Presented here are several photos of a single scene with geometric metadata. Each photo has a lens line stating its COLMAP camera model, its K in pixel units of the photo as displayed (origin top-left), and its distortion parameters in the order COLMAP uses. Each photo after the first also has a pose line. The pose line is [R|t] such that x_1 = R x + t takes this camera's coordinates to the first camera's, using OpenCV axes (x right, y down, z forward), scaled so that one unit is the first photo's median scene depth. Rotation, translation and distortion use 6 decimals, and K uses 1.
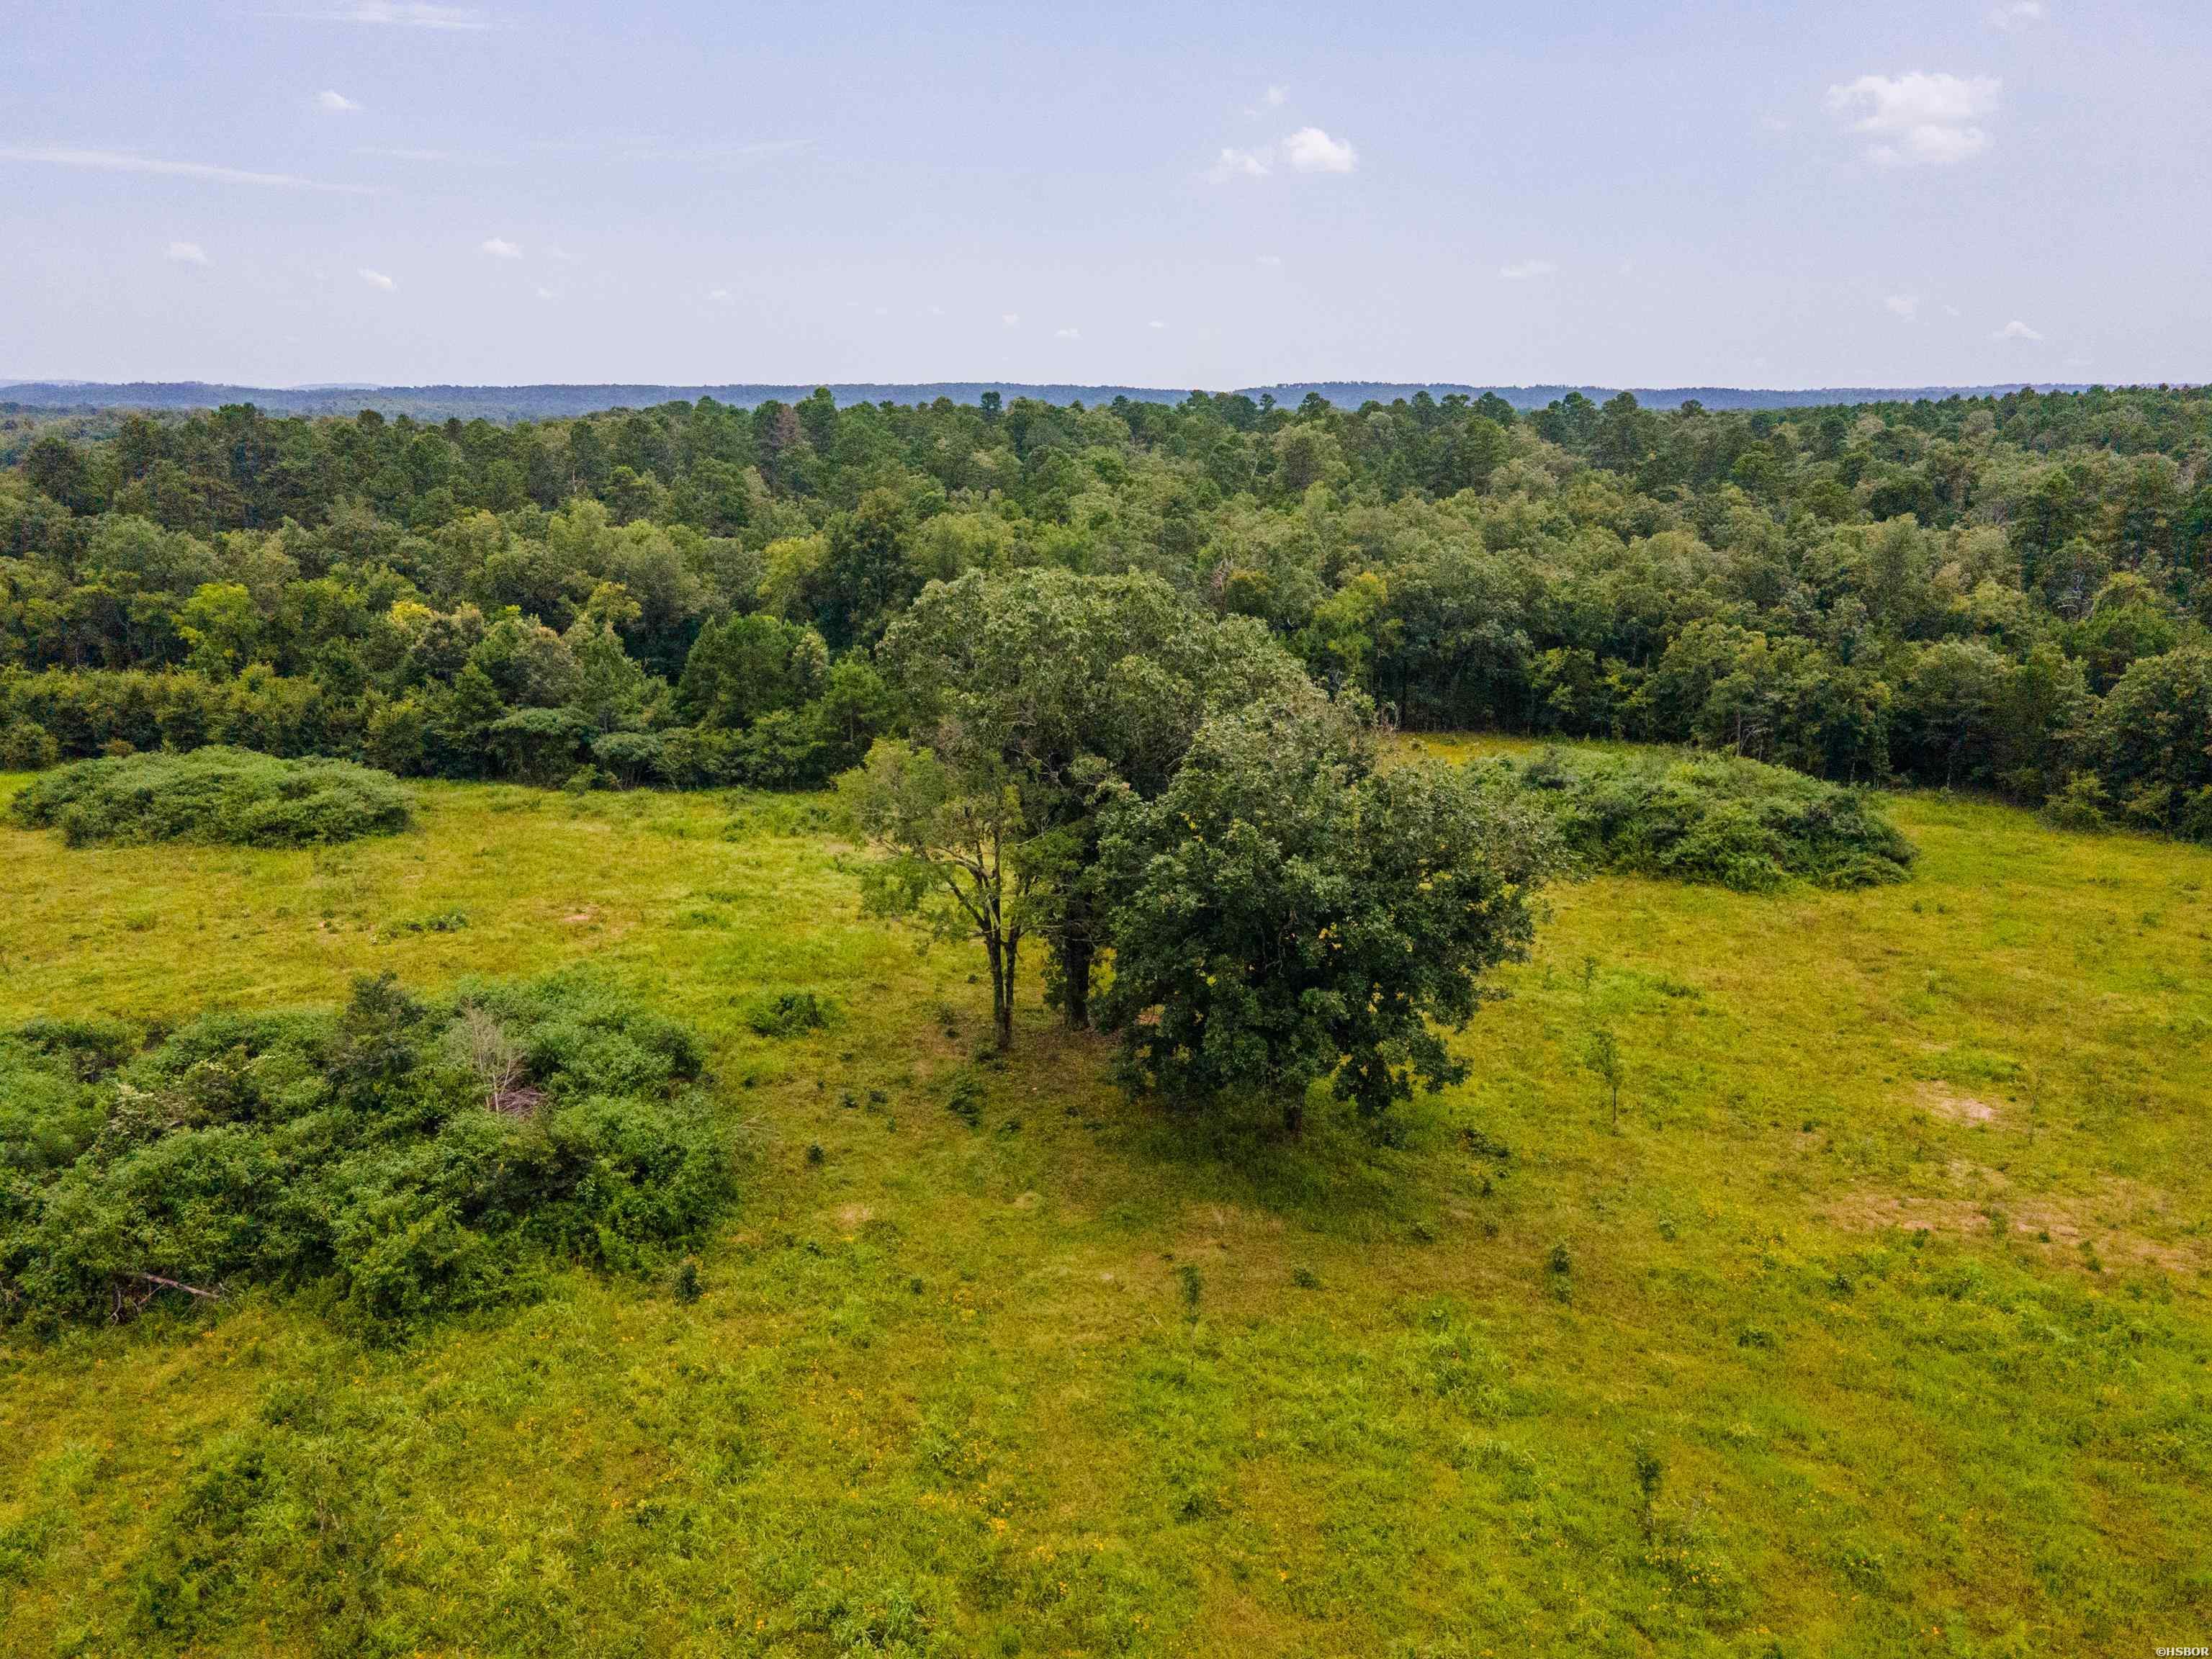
lens RADIAL K [[1605.5, 0, 1105.1], [0, 1605.5, 824.9], [0, 0, 1]] dist [0.017133, 0.029156]
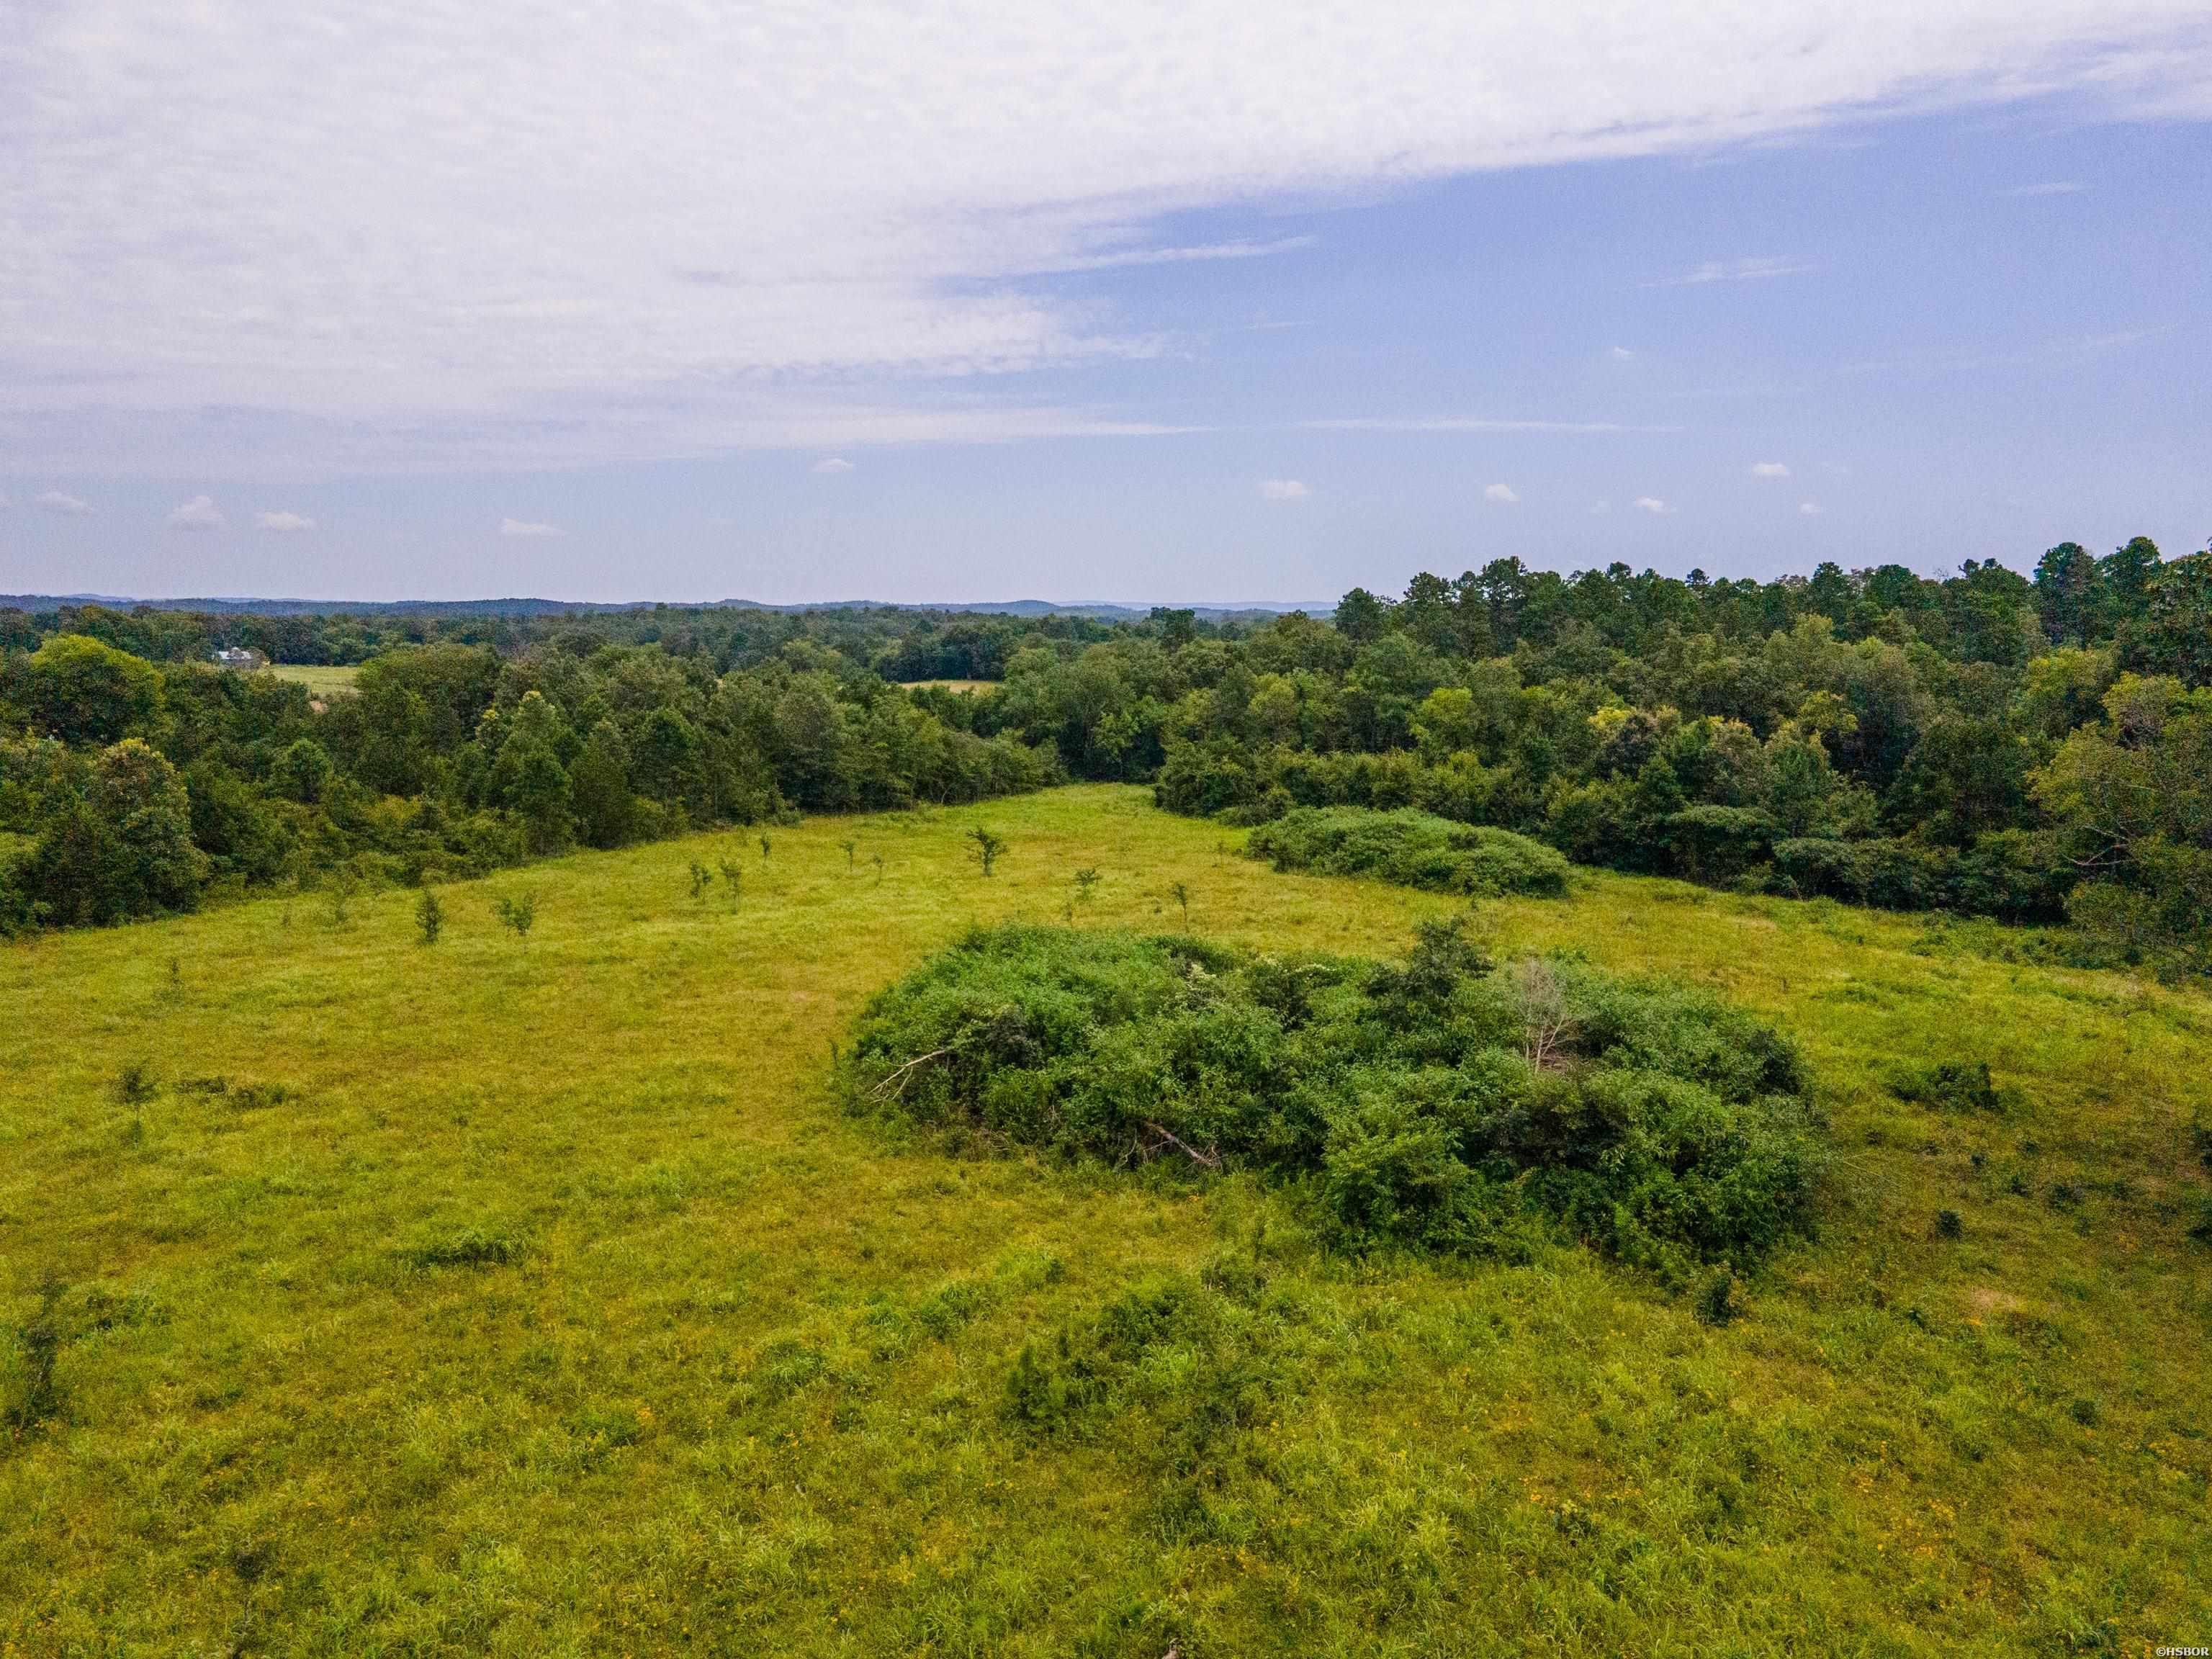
lens RADIAL K [[1605.5, 0, 1111.5], [0, 1605.5, 826.3], [0, 0, 1]] dist [0.017133, 0.029156]
pose [[0.745068, 0.083801, -0.661703, 0.001368], [-0.167262, 0.983850, -0.063734, 0.115017], [0.645676, 0.158164, 0.747052, 0.168789]]
